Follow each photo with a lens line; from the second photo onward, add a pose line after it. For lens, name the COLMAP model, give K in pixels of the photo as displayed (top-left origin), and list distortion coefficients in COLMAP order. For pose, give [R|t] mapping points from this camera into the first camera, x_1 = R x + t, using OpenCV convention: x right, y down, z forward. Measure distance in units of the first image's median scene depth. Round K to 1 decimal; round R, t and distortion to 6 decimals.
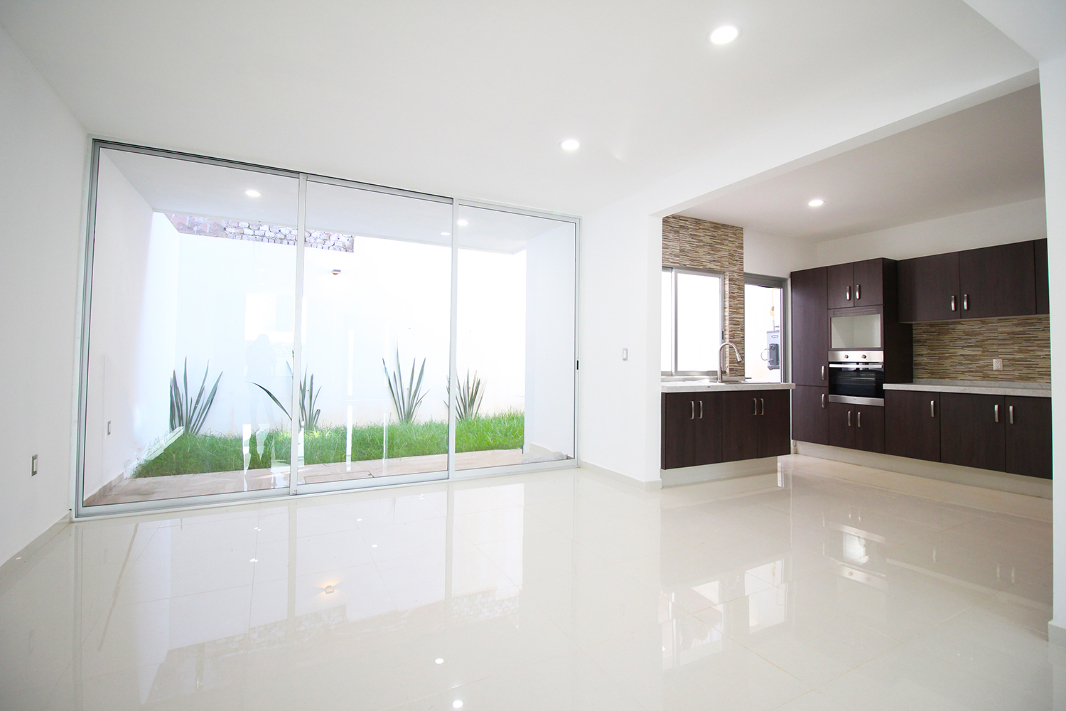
lens RADIAL K [[496.3, 0, 536.0], [0, 496.3, 342.0], [0, 0, 1]] dist [-0.001283, -0.011266]
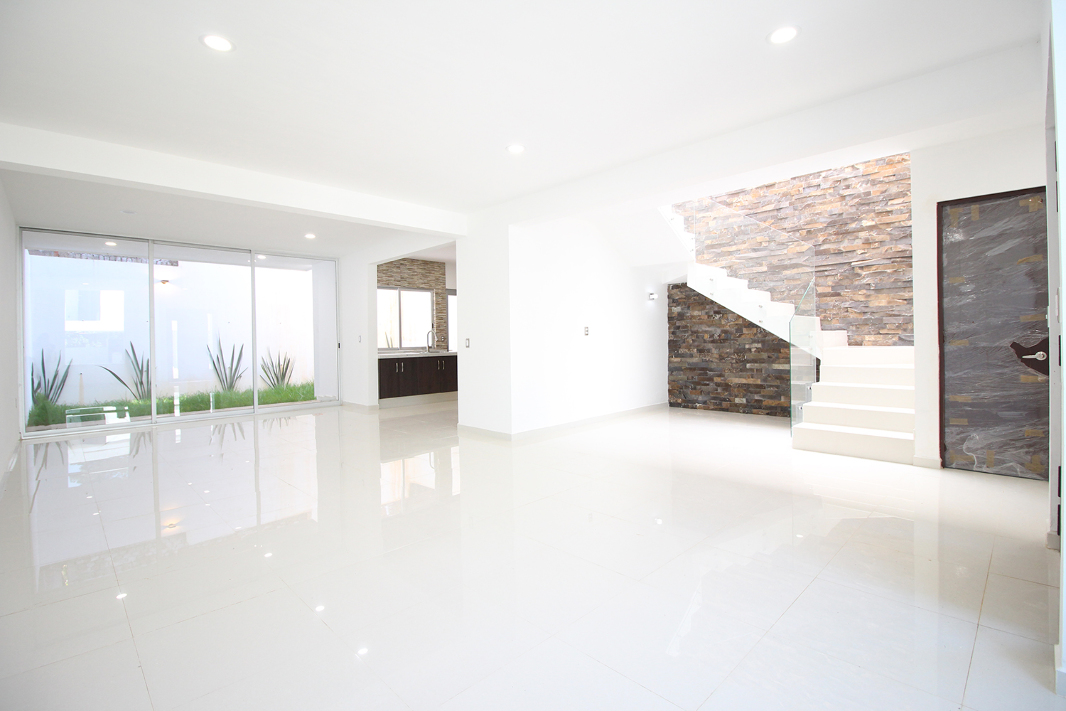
lens RADIAL K [[496.3, 0, 536.0], [0, 496.3, 342.0], [0, 0, 1]] dist [-0.001283, -0.011266]
pose [[0.957459, -0.028811, 0.287126, 0.234292], [0.017705, 0.998994, 0.041202, -0.023439], [-0.288024, -0.034366, 0.957006, -0.793353]]
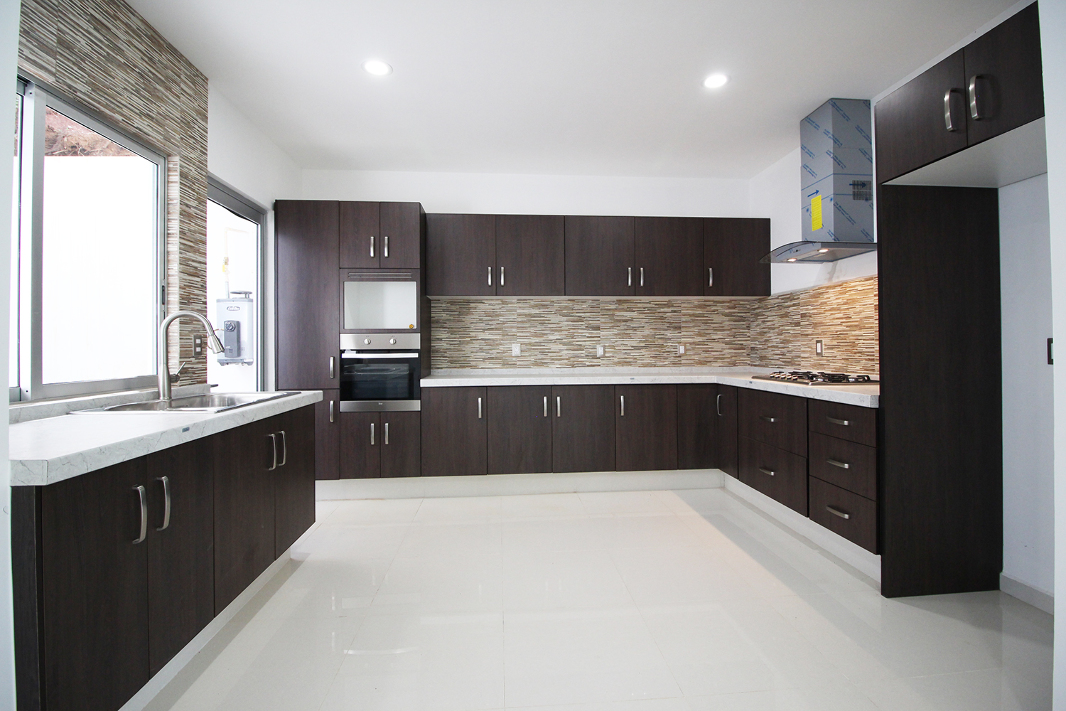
lens RADIAL K [[496.3, 0, 536.0], [0, 496.3, 342.0], [0, 0, 1]] dist [-0.001283, -0.011266]
pose [[0.401032, -0.004658, 0.916052, 0.108554], [-0.021478, 0.999664, 0.014485, 0.015810], [-0.915812, -0.025484, 0.400798, 0.538869]]
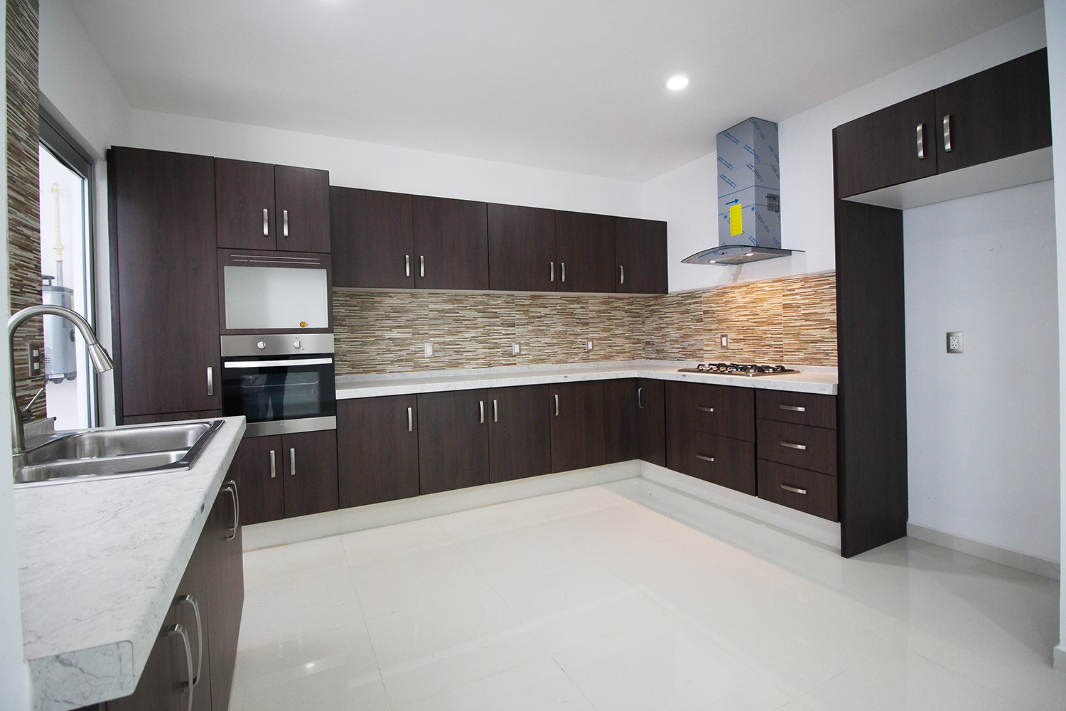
lens RADIAL K [[496.3, 0, 536.0], [0, 496.3, 342.0], [0, 0, 1]] dist [-0.001283, -0.011266]
pose [[0.020824, -0.020856, 0.999566, 0.122487], [-0.009486, 0.999733, 0.021057, 0.012898], [-0.999738, -0.009920, 0.020621, 0.723596]]
